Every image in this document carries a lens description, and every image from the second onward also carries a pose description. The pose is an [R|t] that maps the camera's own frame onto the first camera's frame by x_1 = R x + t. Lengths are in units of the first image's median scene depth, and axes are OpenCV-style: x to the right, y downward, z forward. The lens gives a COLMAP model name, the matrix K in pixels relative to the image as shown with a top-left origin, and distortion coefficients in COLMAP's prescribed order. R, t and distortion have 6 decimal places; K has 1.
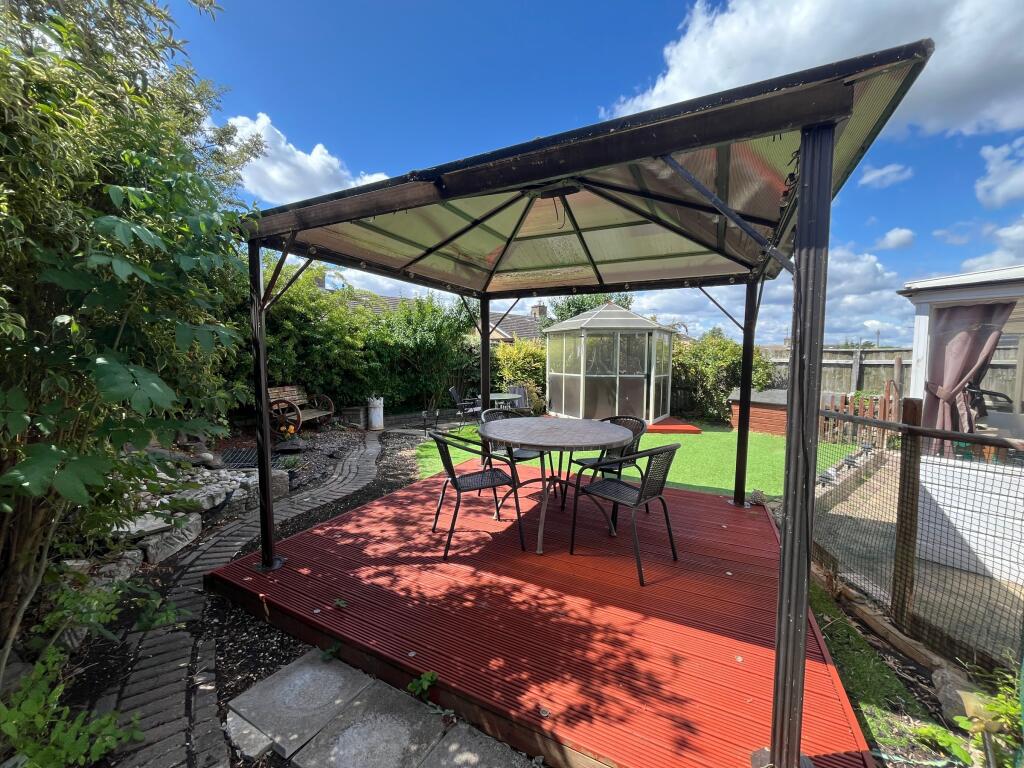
lens RADIAL K [[415.2, 0, 512.4], [0, 415.2, 386.7], [0, 0, 1]] dist [0.002117, -0.000347]
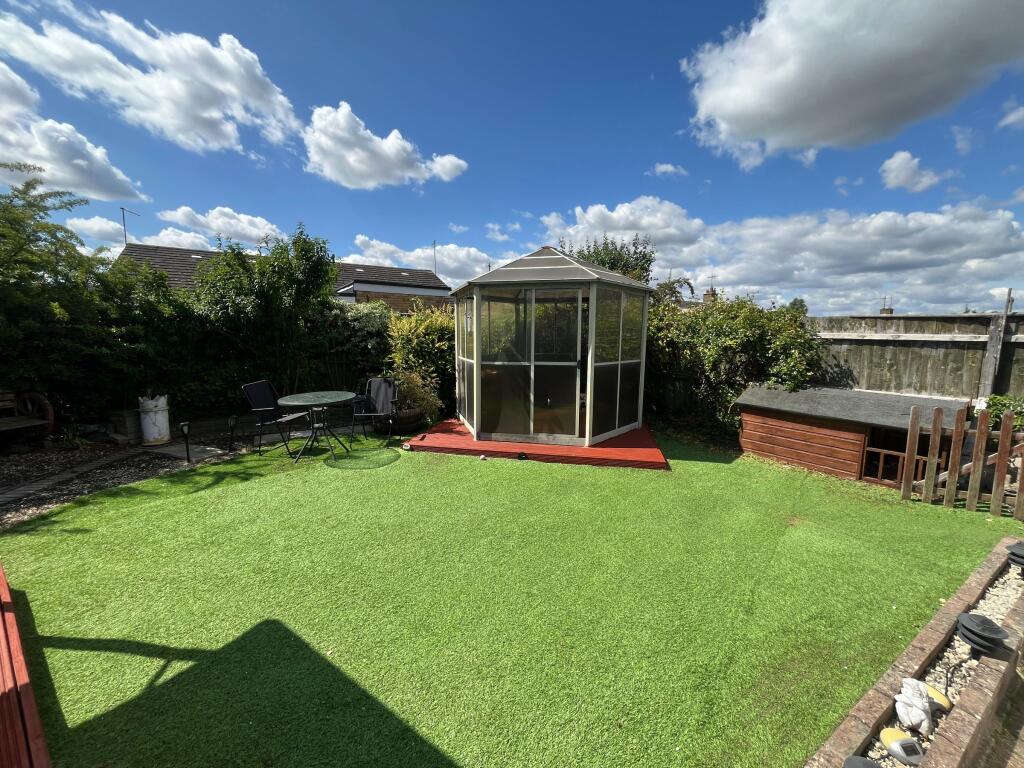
lens RADIAL K [[415.2, 0, 509.4], [0, 415.2, 385.7], [0, 0, 1]] dist [0.002117, -0.000347]
pose [[0.988658, 0.011687, -0.149726, 0.312156], [-0.003865, 0.998617, 0.052428, -0.025433], [0.150132, -0.051255, 0.987336, 0.400602]]
